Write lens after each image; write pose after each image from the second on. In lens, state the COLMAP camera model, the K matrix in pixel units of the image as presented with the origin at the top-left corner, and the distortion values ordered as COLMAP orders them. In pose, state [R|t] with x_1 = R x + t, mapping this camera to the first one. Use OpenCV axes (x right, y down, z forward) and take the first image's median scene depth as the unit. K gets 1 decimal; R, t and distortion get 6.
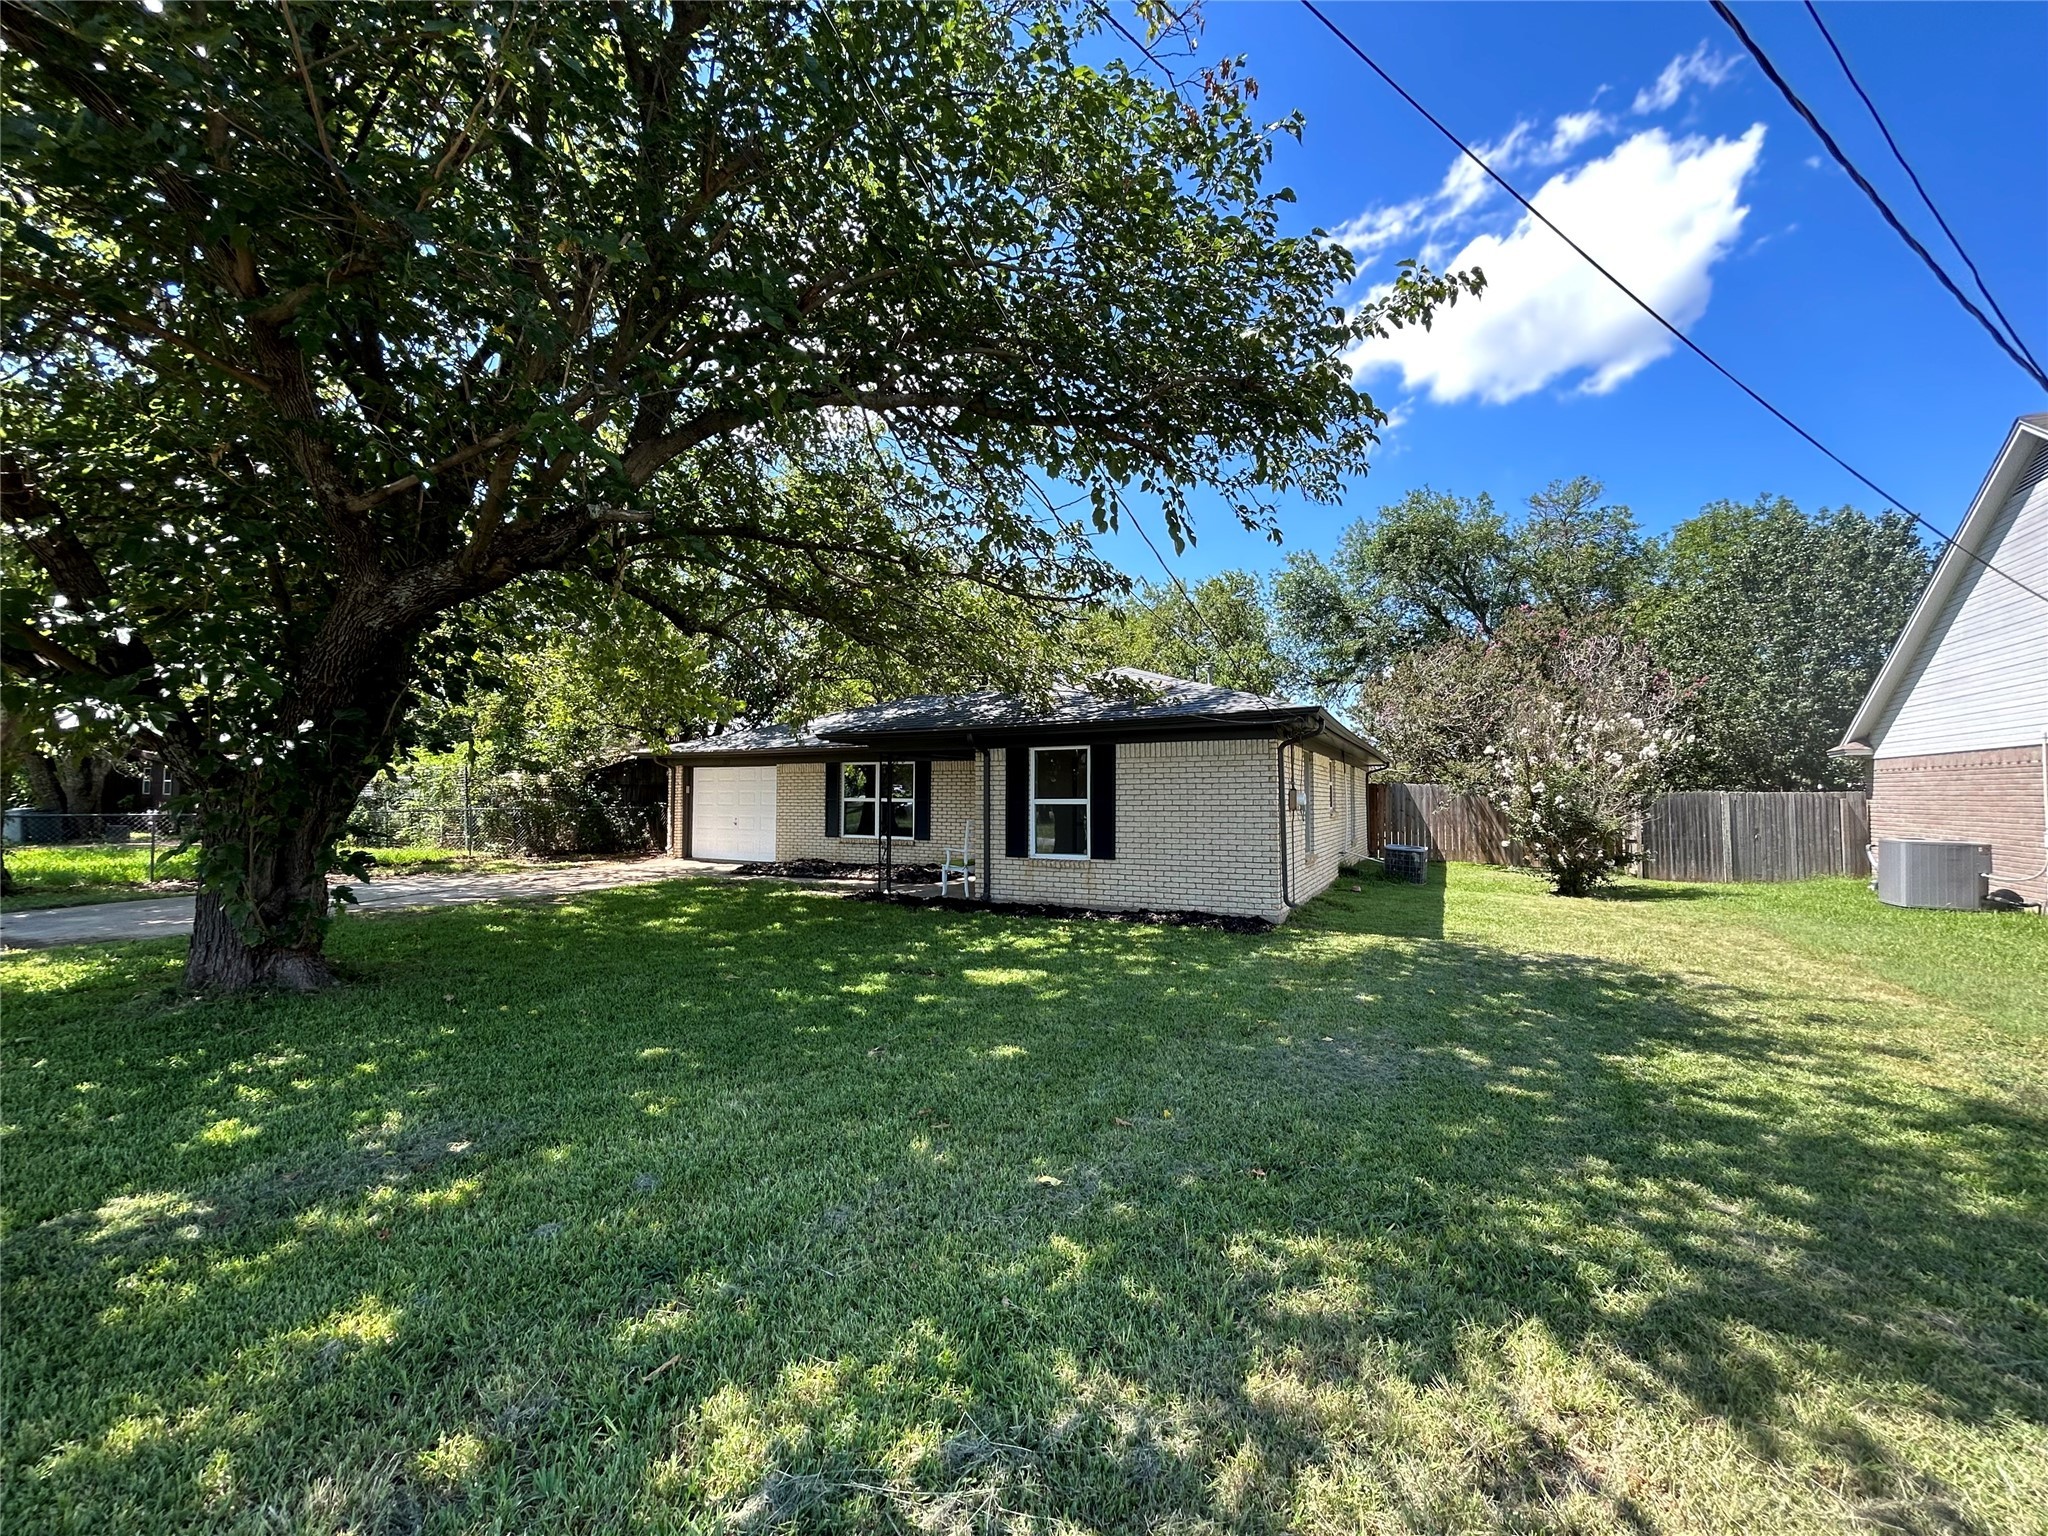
lens RADIAL K [[836.3, 0, 1024.3], [0, 836.3, 769.4], [0, 0, 1]] dist [0.001423, 0.000158]
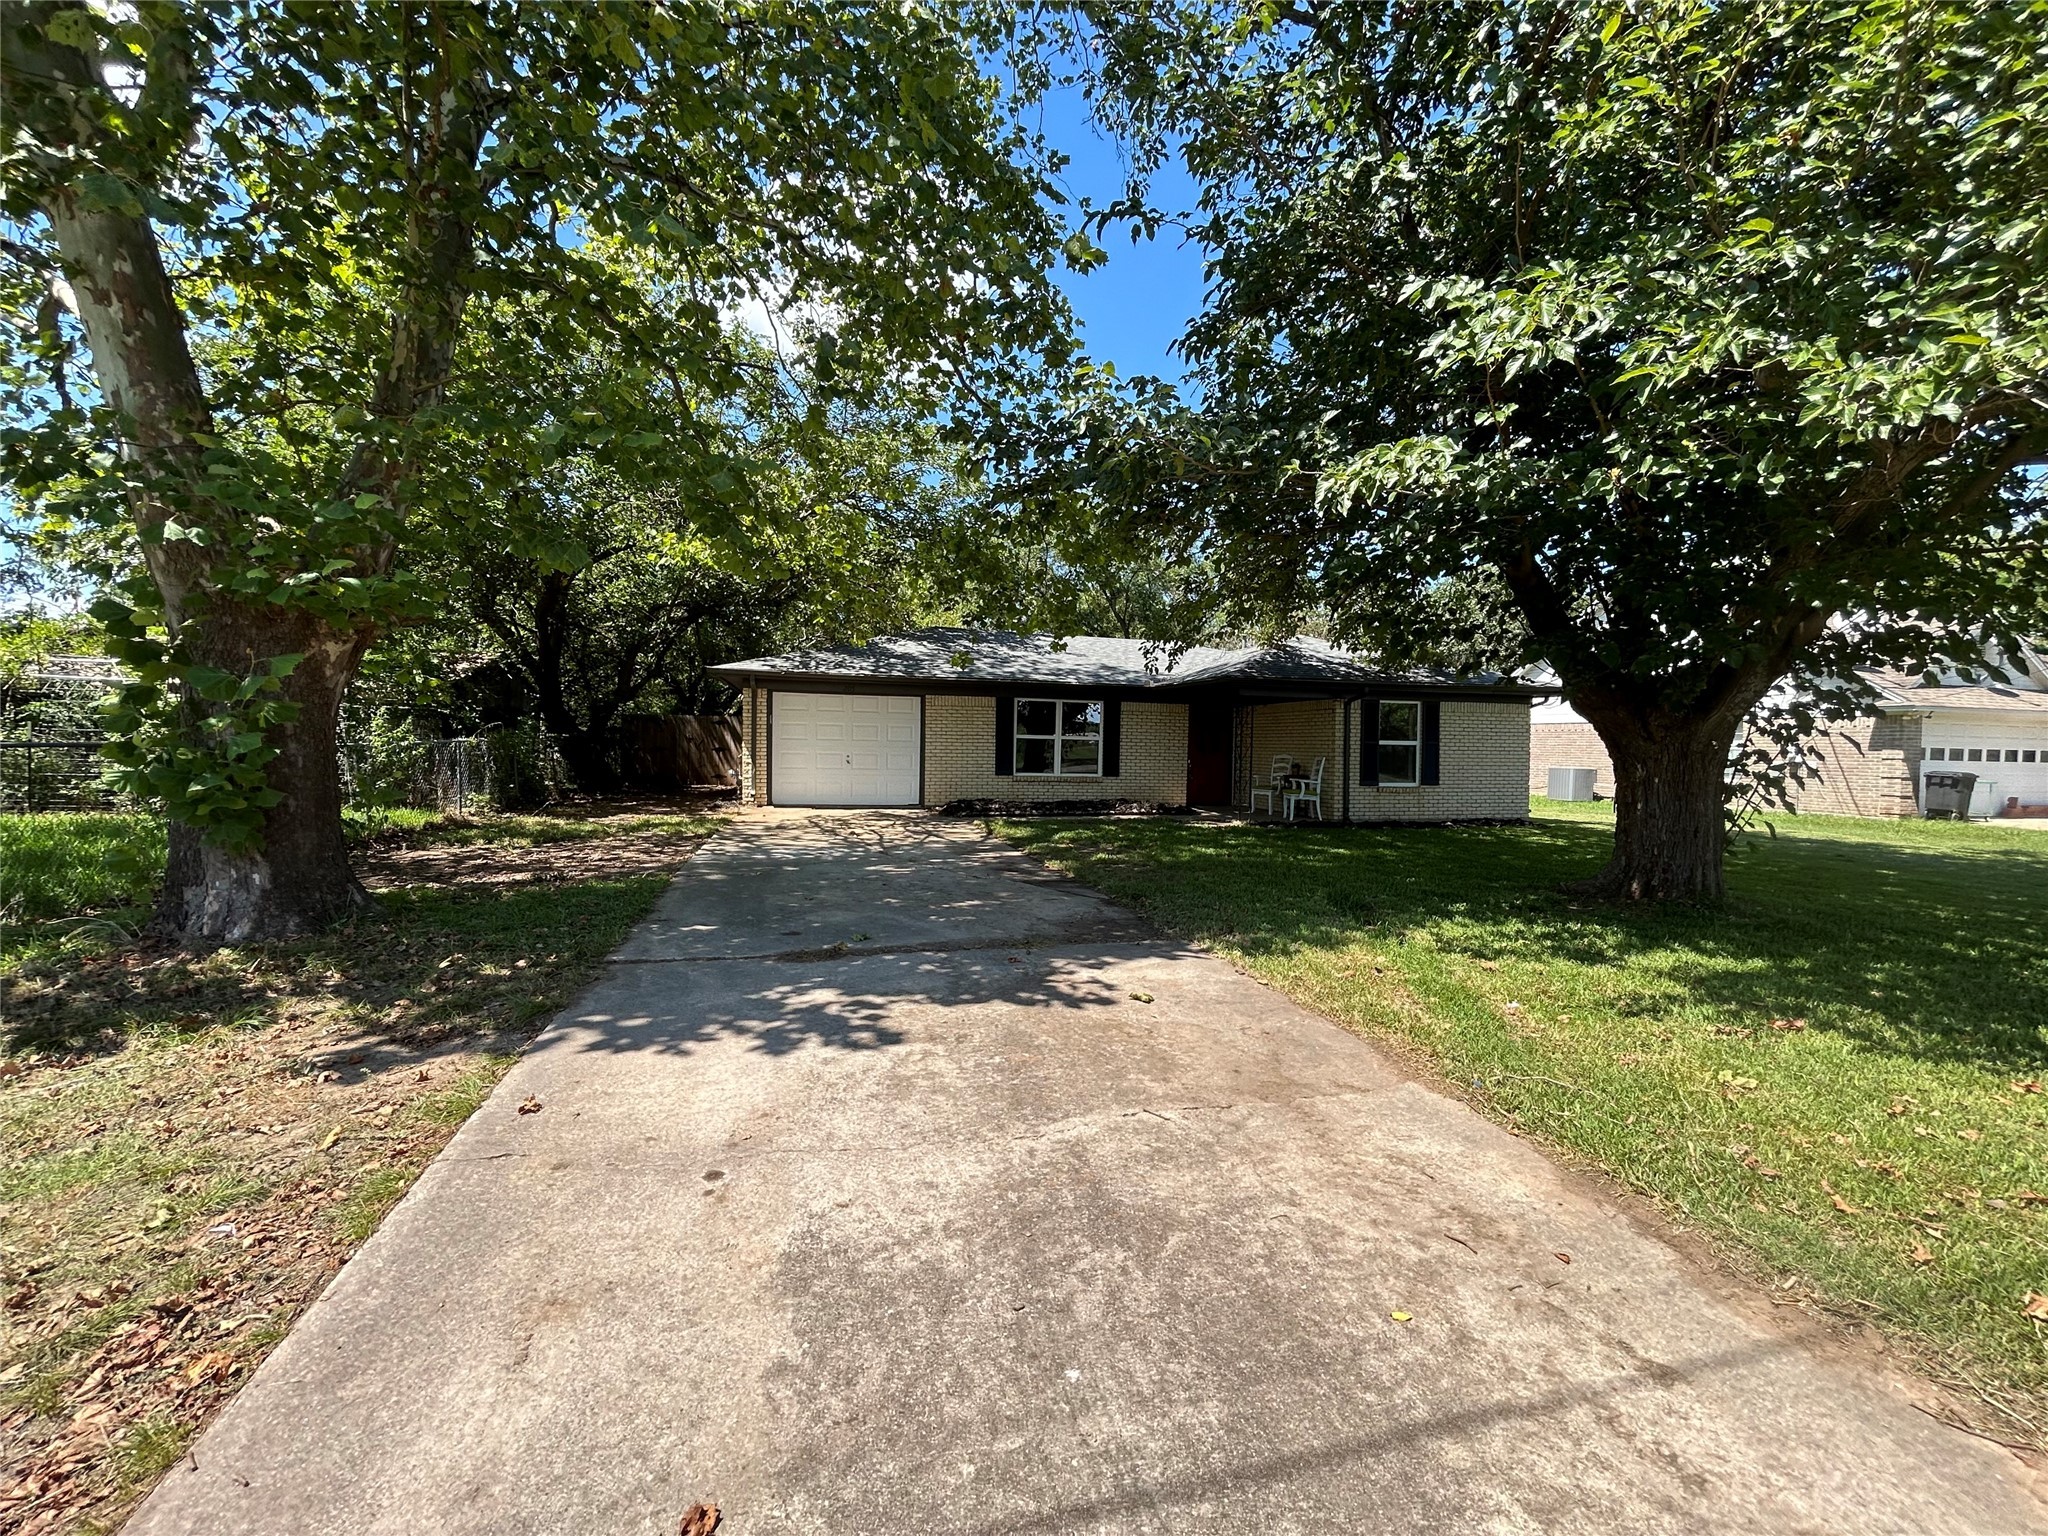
lens RADIAL K [[836.3, 0, 1019.8], [0, 836.3, 770.6], [0, 0, 1]] dist [0.001423, 0.000158]
pose [[0.742088, -0.019268, 0.670025, -0.861106], [-0.036893, 0.996898, 0.069529, 0.008462], [-0.669286, -0.076316, 0.739075, 0.281177]]
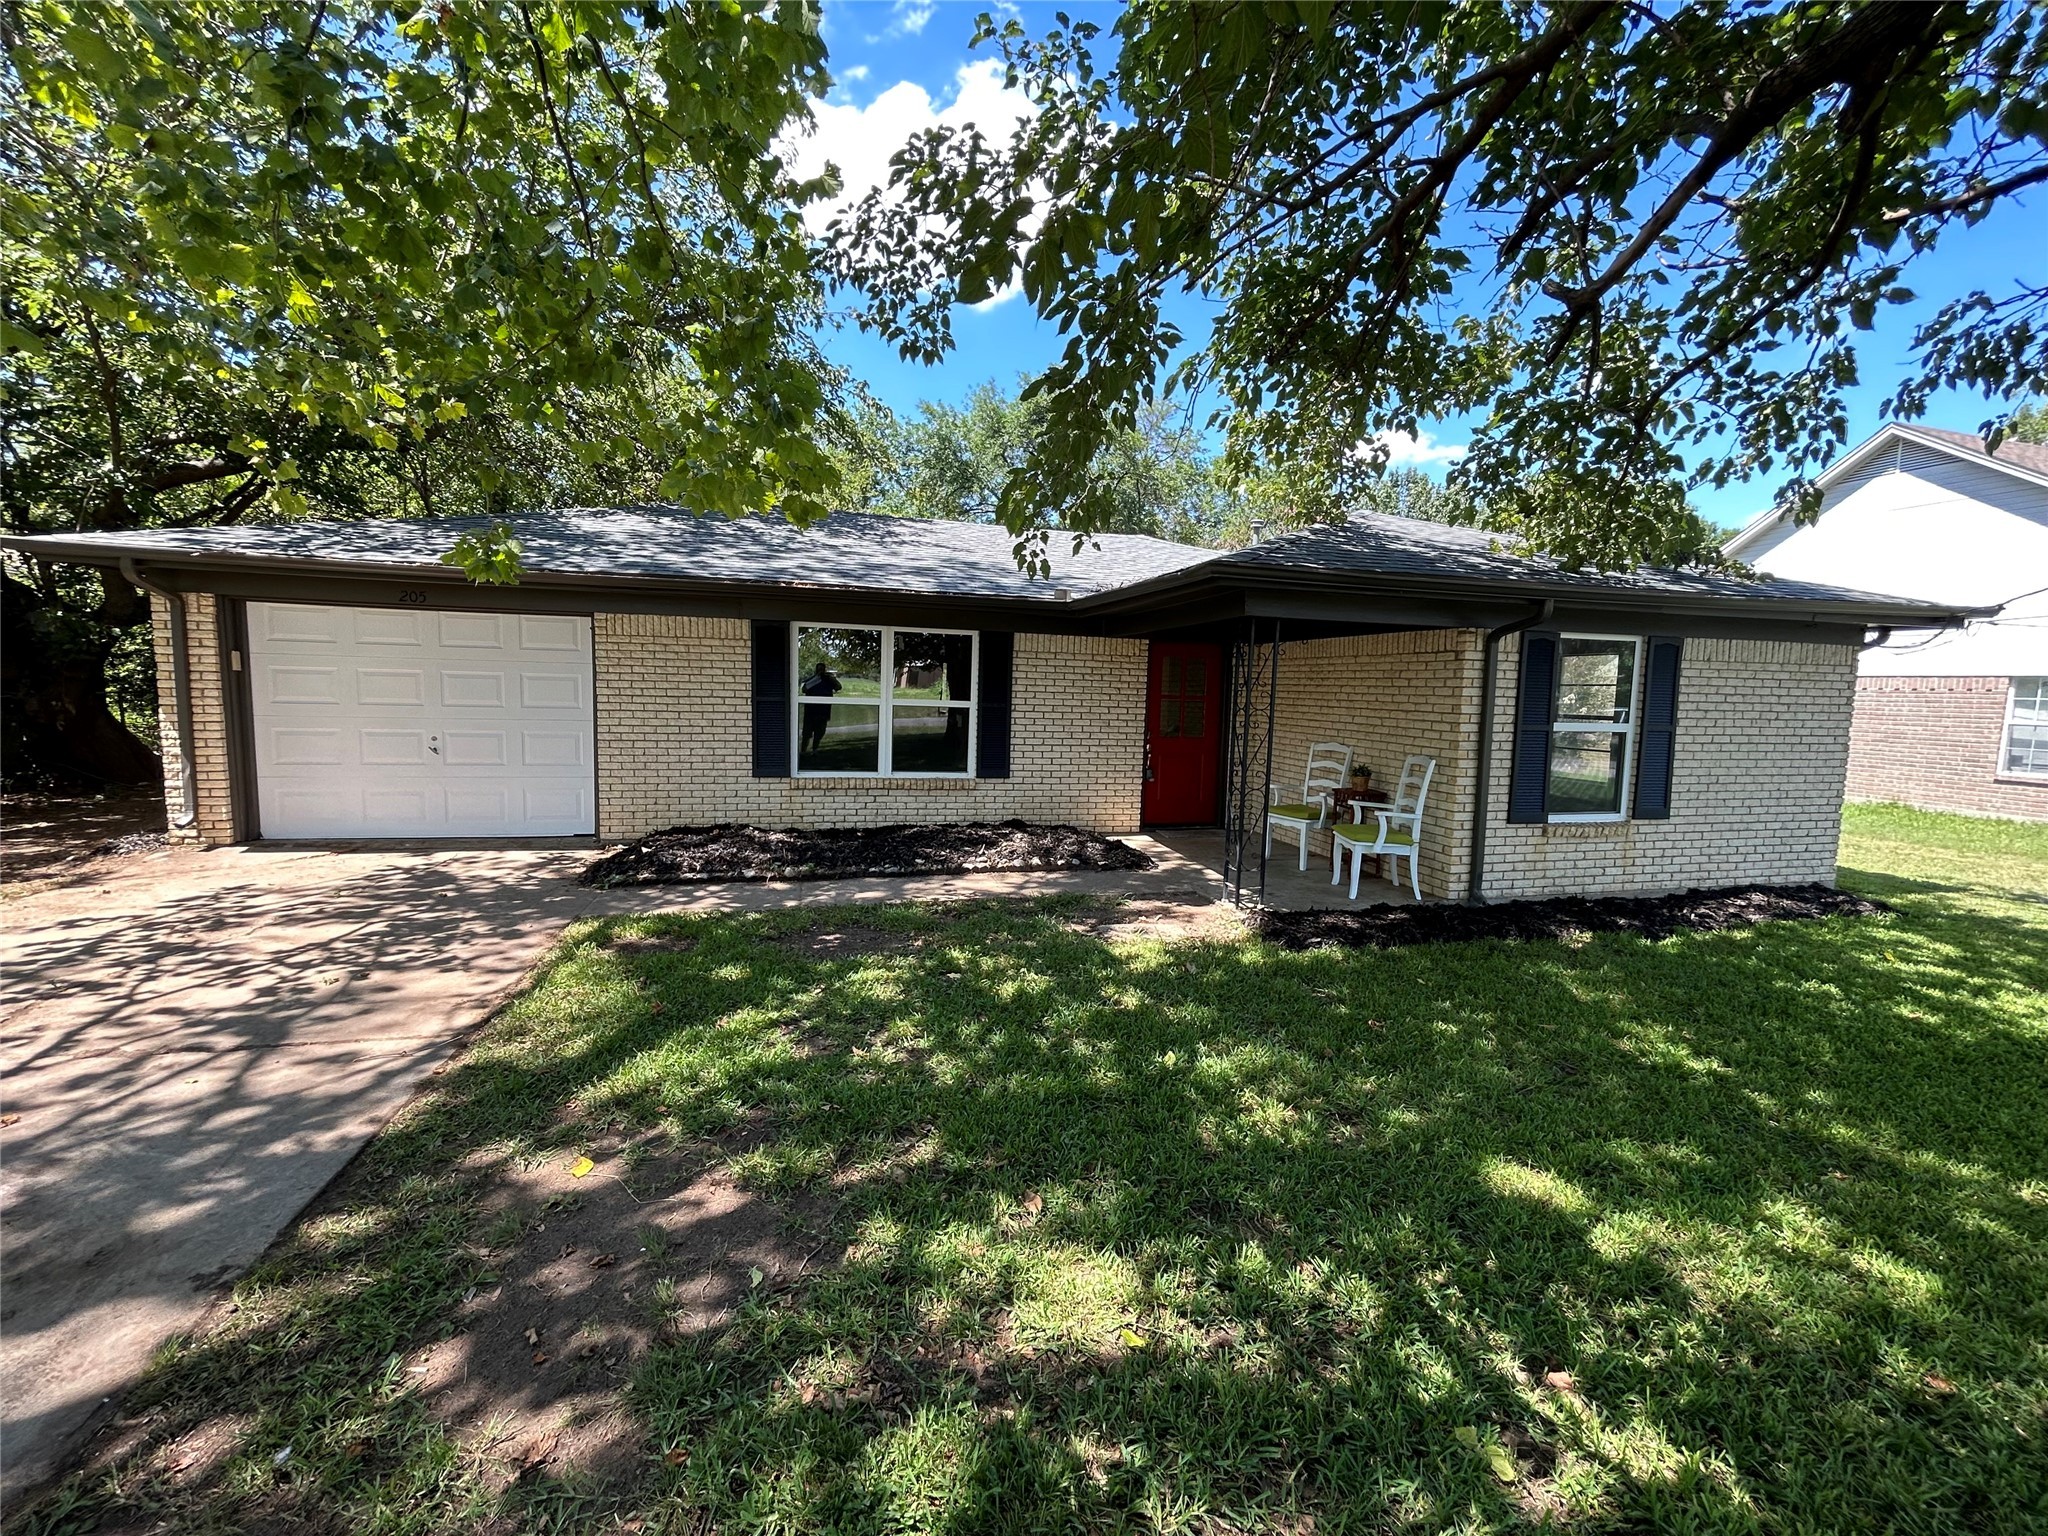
lens RADIAL K [[836.3, 0, 1024.6], [0, 836.3, 762.5], [0, 0, 1]] dist [0.001423, 0.000158]
pose [[0.749258, -0.044594, 0.660775, -0.439679], [-0.048935, 0.991275, 0.122387, 0.006935], [-0.660468, -0.124035, 0.740539, 0.550208]]
